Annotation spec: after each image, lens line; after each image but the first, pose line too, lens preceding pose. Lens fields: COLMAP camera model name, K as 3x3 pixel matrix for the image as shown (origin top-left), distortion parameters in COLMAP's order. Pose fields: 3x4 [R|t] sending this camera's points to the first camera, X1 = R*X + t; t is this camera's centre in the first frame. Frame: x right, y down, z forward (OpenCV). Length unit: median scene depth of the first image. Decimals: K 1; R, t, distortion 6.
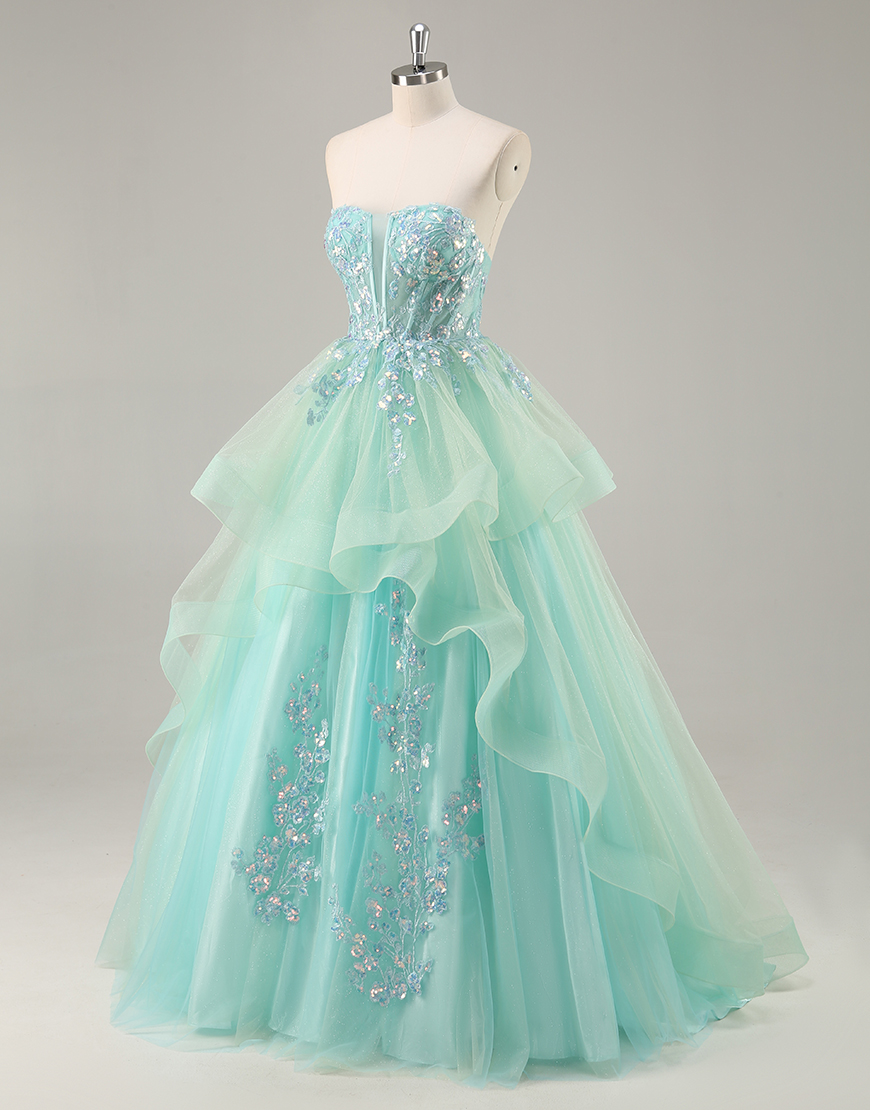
lens RADIAL K [[1800.0, 0, 395.7], [0, 1800.0, 555.5], [0, 0, 1]] dist [0.024516, 0.070326]
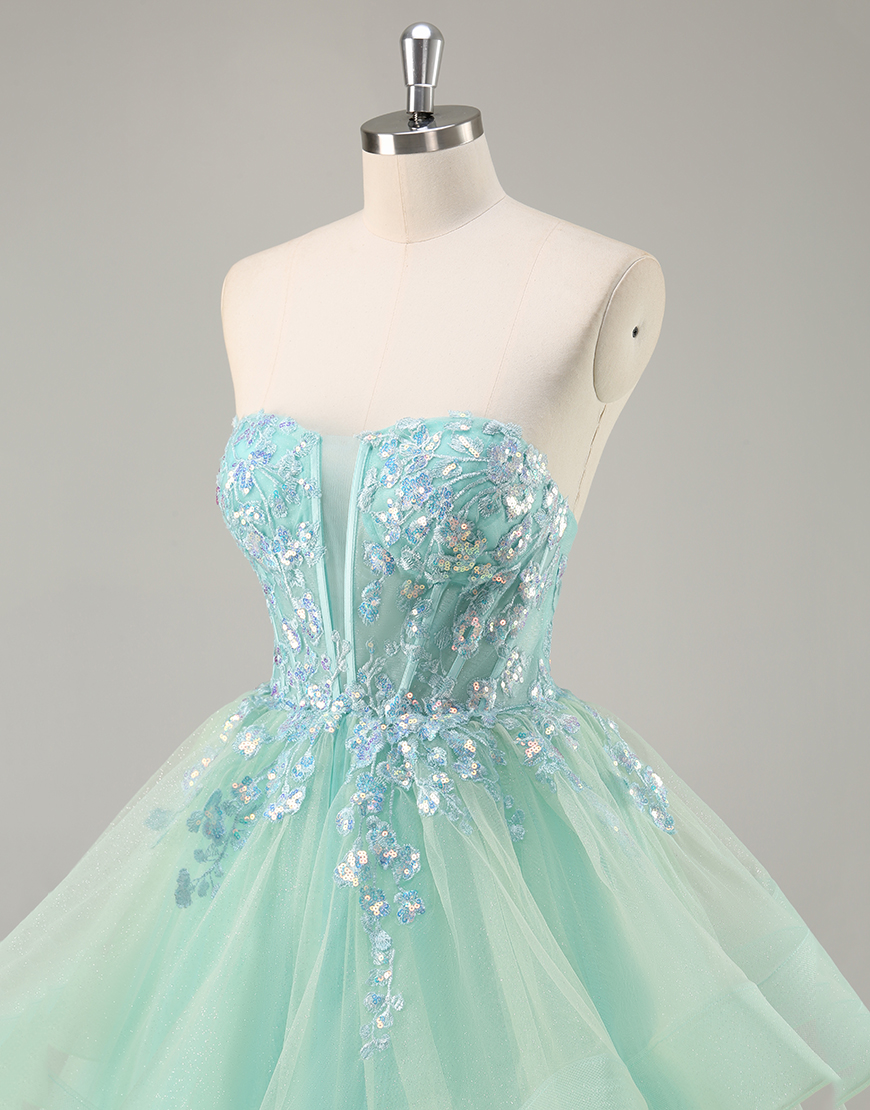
lens RADIAL K [[2059.1, 0, 435.0], [0, 2059.1, 555.0], [0, 0, 1]] dist [0.086899, -0.097456]
pose [[0.999027, -0.005159, 0.043803, -0.007480], [0.008293, 0.997394, -0.071671, -0.122490], [-0.043319, 0.071965, 0.996466, 0.488438]]
